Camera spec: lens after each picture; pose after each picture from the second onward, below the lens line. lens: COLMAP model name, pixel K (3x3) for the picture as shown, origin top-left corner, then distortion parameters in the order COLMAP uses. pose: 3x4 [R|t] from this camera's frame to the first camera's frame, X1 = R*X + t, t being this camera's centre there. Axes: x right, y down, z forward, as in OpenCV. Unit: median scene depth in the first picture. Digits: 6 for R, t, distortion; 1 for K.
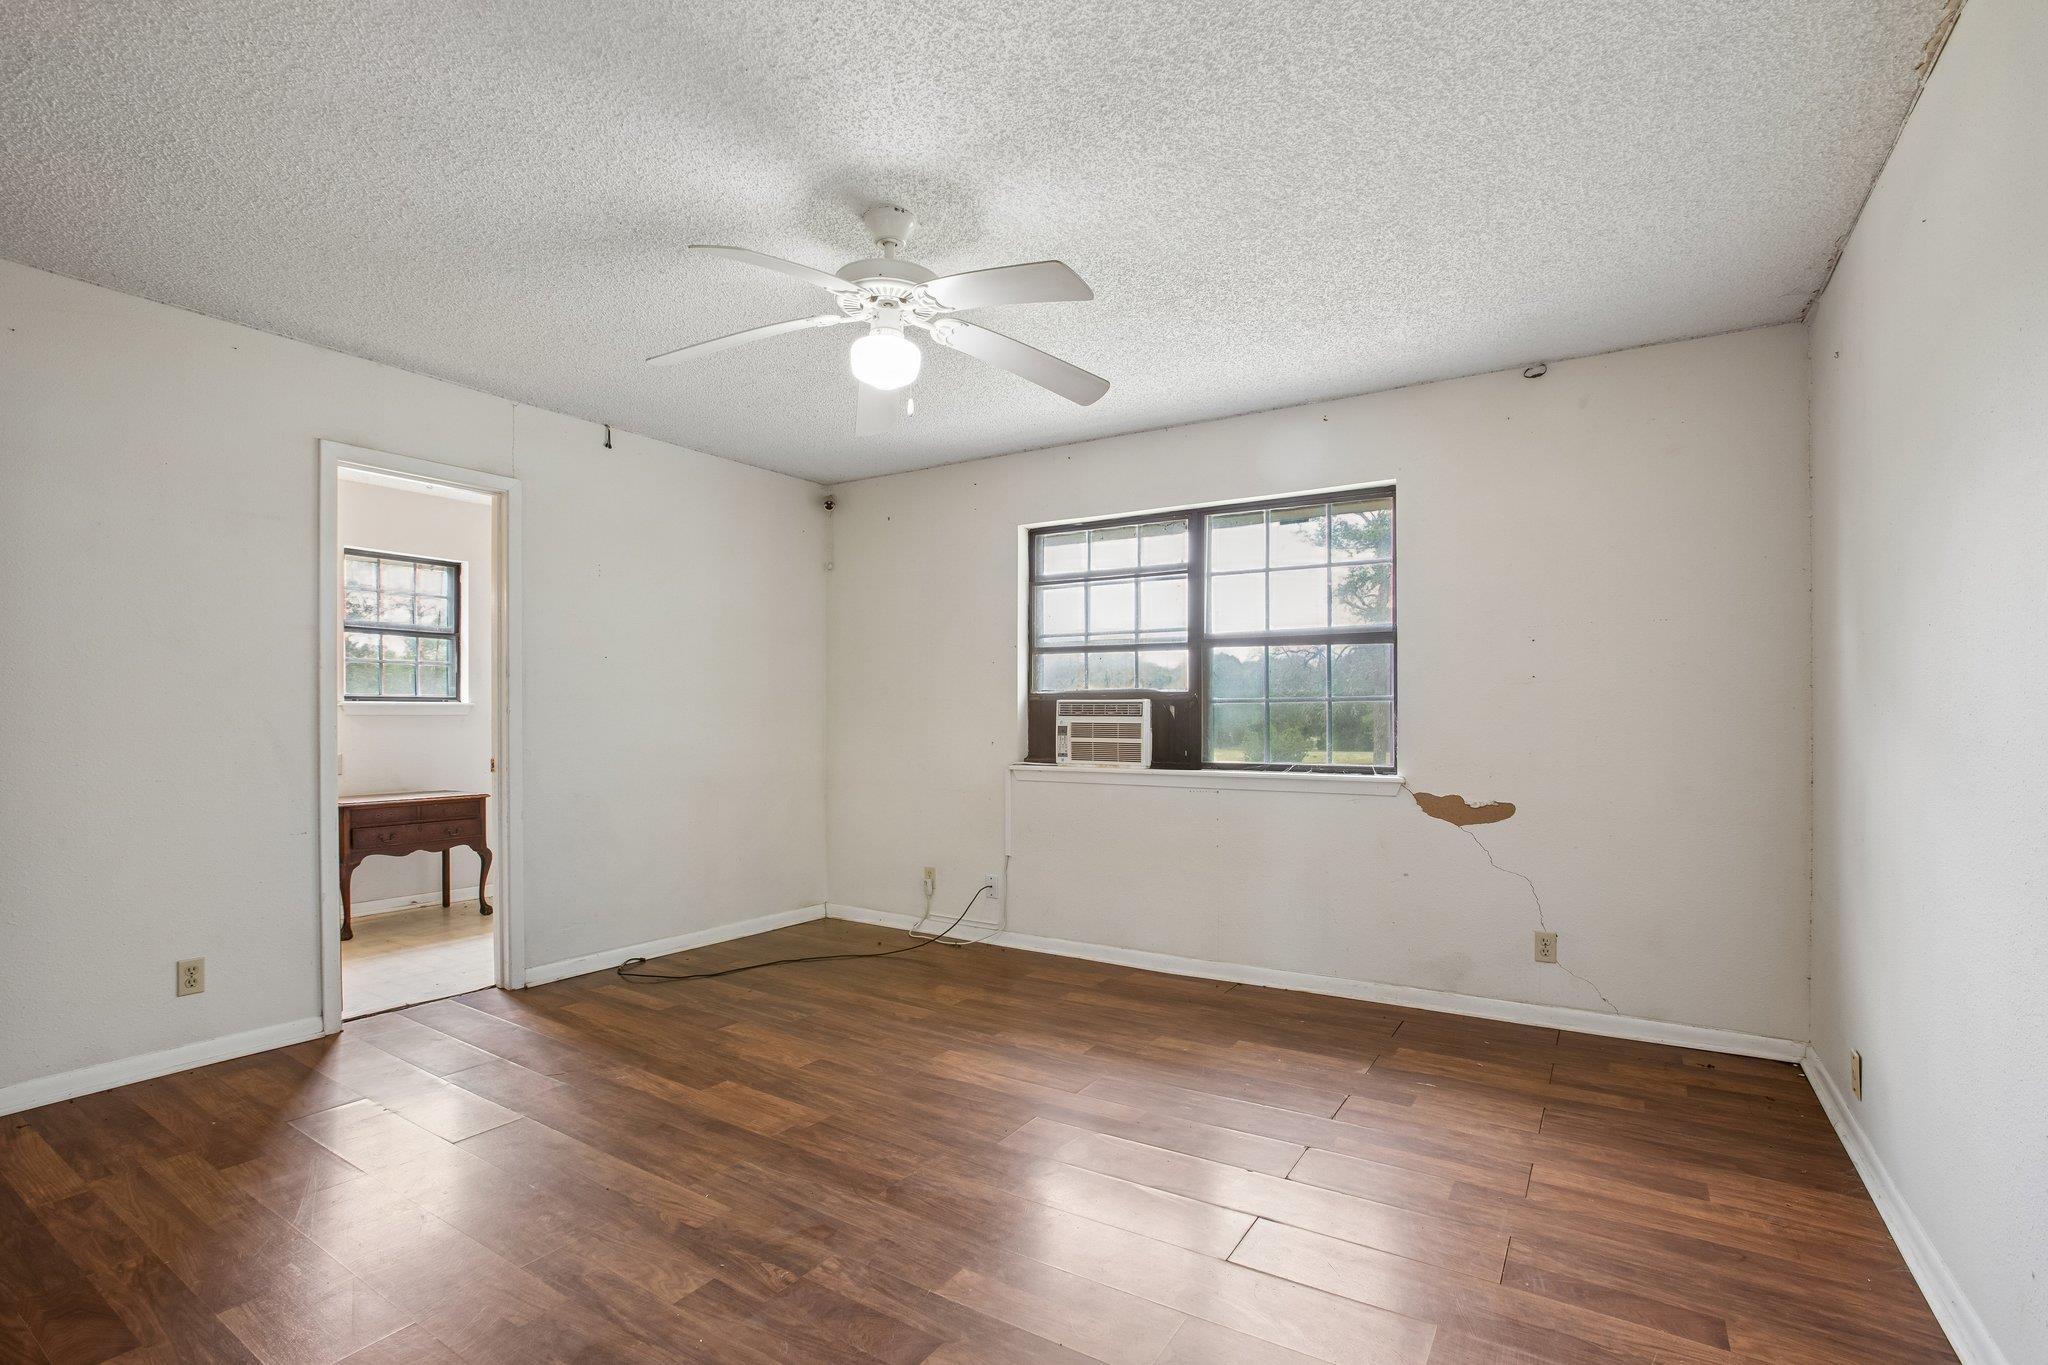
lens RADIAL K [[935.7, 0, 1023.3], [0, 935.7, 675.8], [0, 0, 1]] dist [-0.069003, 0.034935]
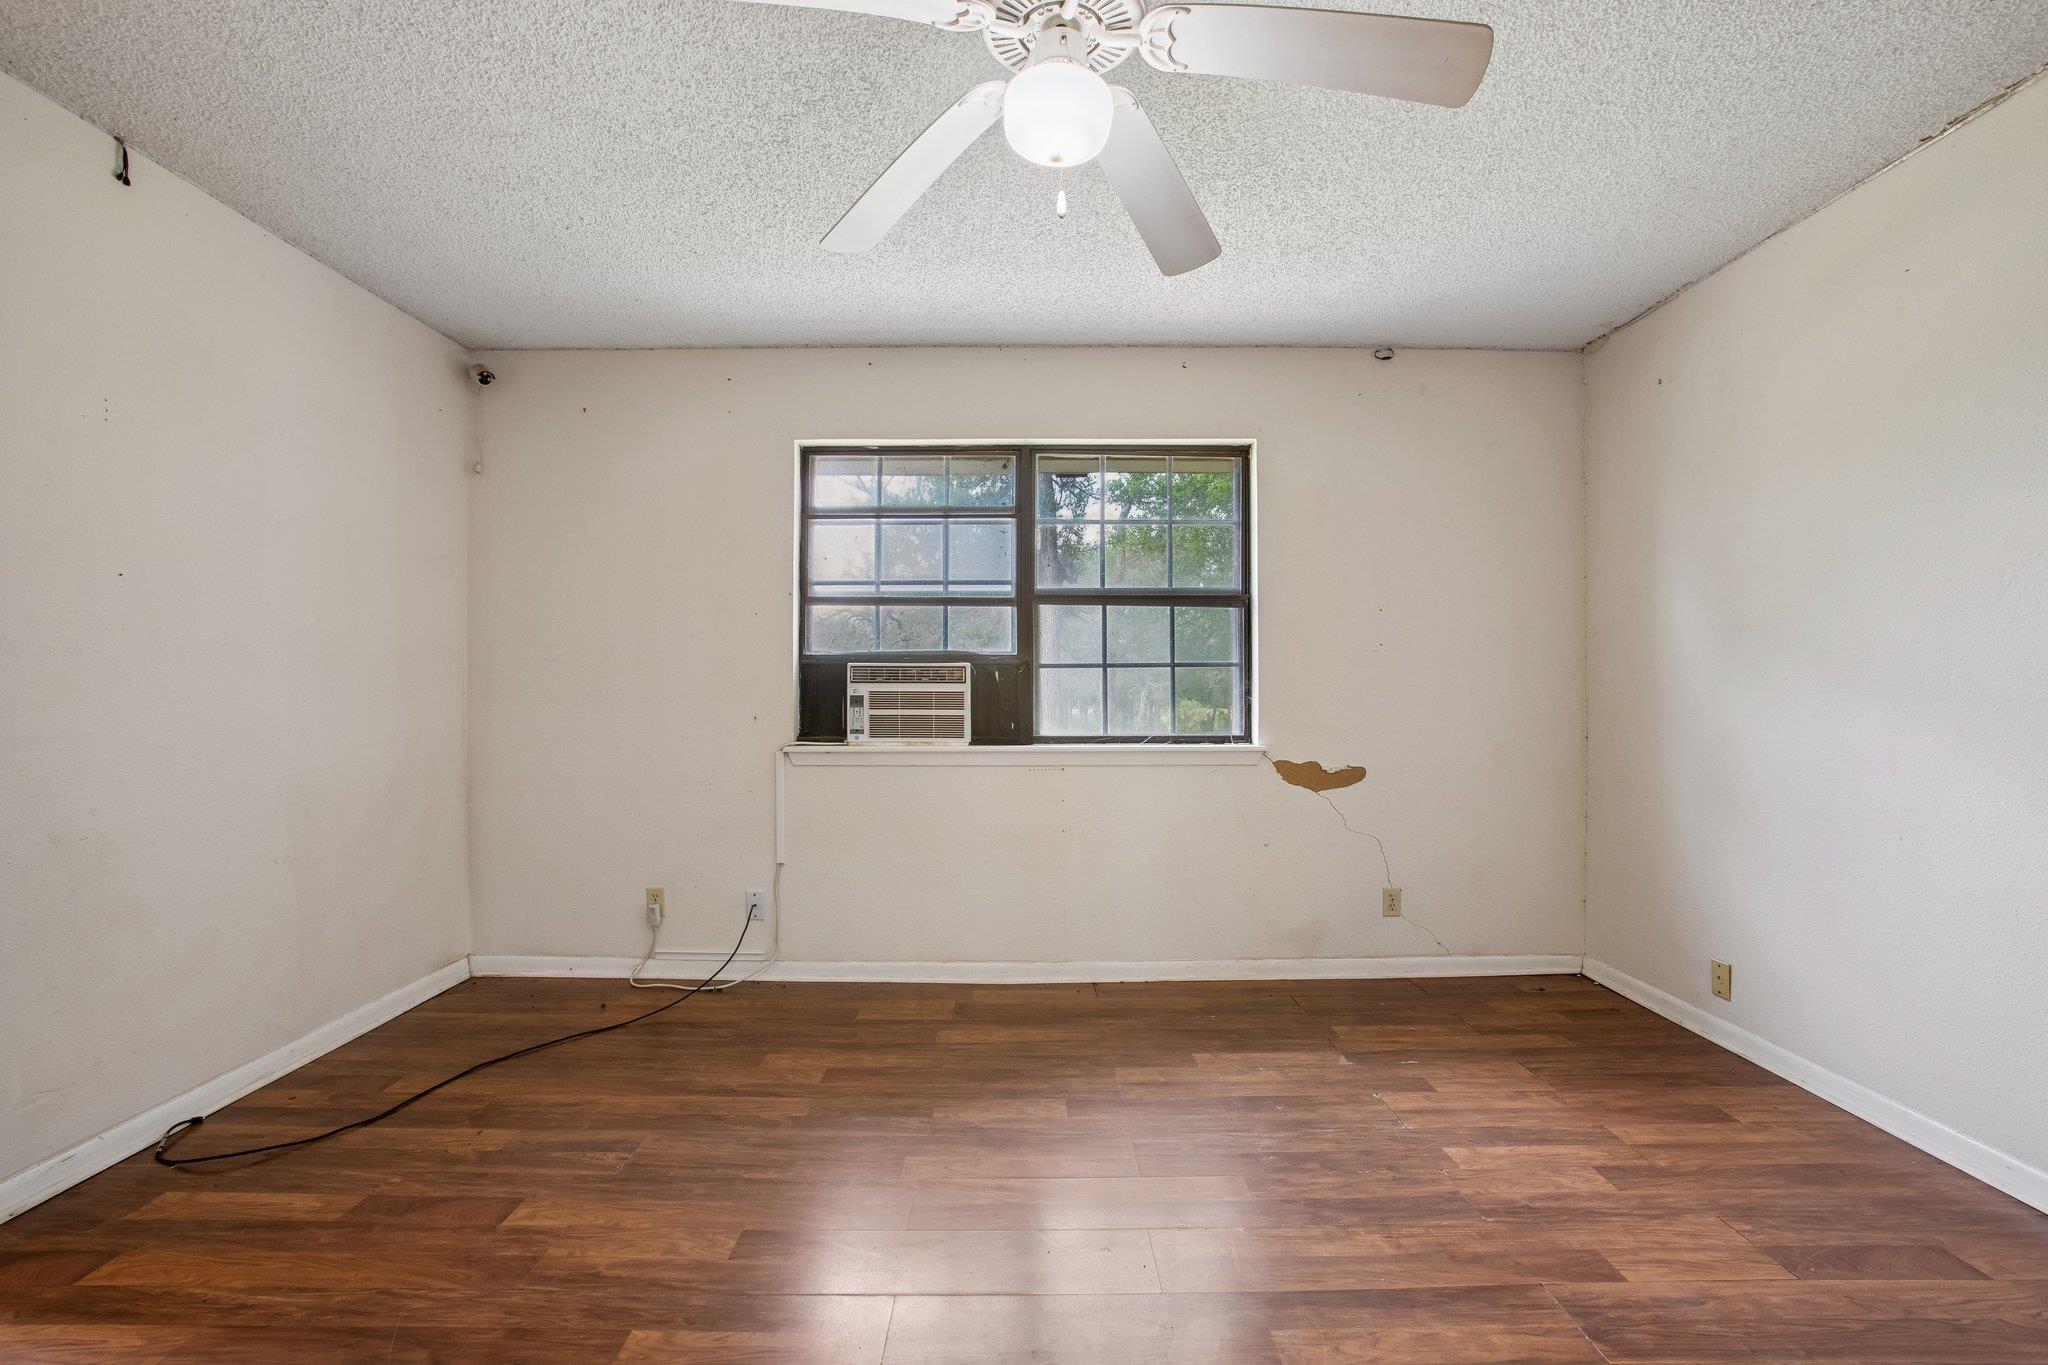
lens RADIAL K [[918.2, 0, 1022.5], [0, 918.2, 655.2], [0, 0, 1]] dist [-0.062207, 0.025038]
pose [[0.843590, 0.014820, 0.536783, -0.299469], [-0.021361, 0.999754, 0.005967, 0.013087], [-0.536563, -0.016500, 0.843699, 0.300285]]
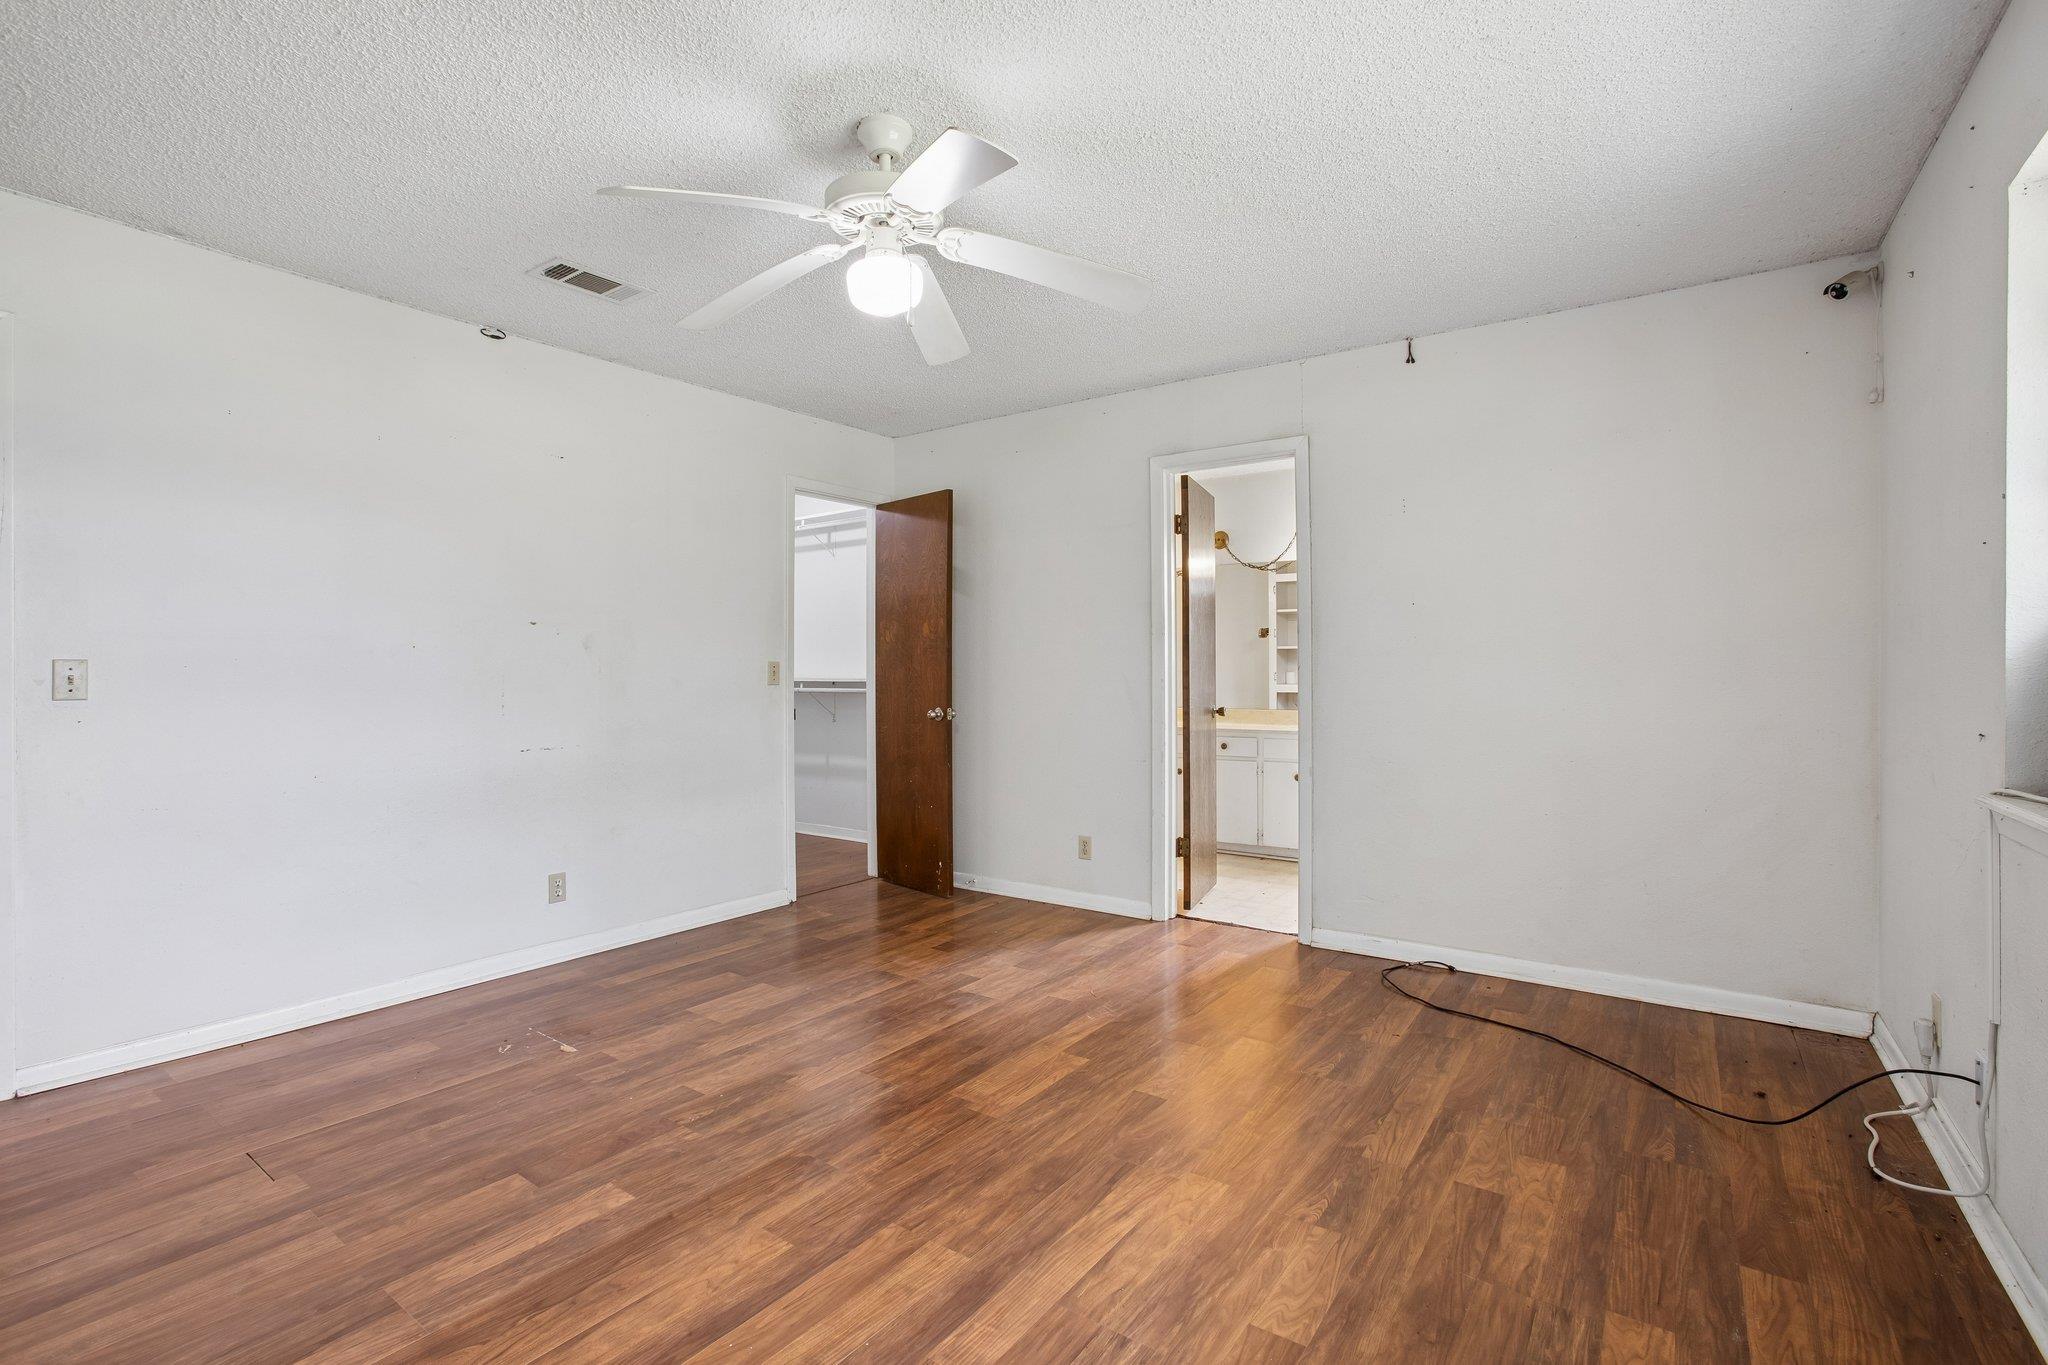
lens RADIAL K [[935.7, 0, 1023.3], [0, 935.7, 675.8], [0, 0, 1]] dist [-0.069003, 0.034935]
pose [[-0.056110, 0.002887, -0.998420, 0.450537], [0.049179, 0.998790, 0.000124, 0.030758], [0.997213, -0.049094, -0.056184, 0.718744]]
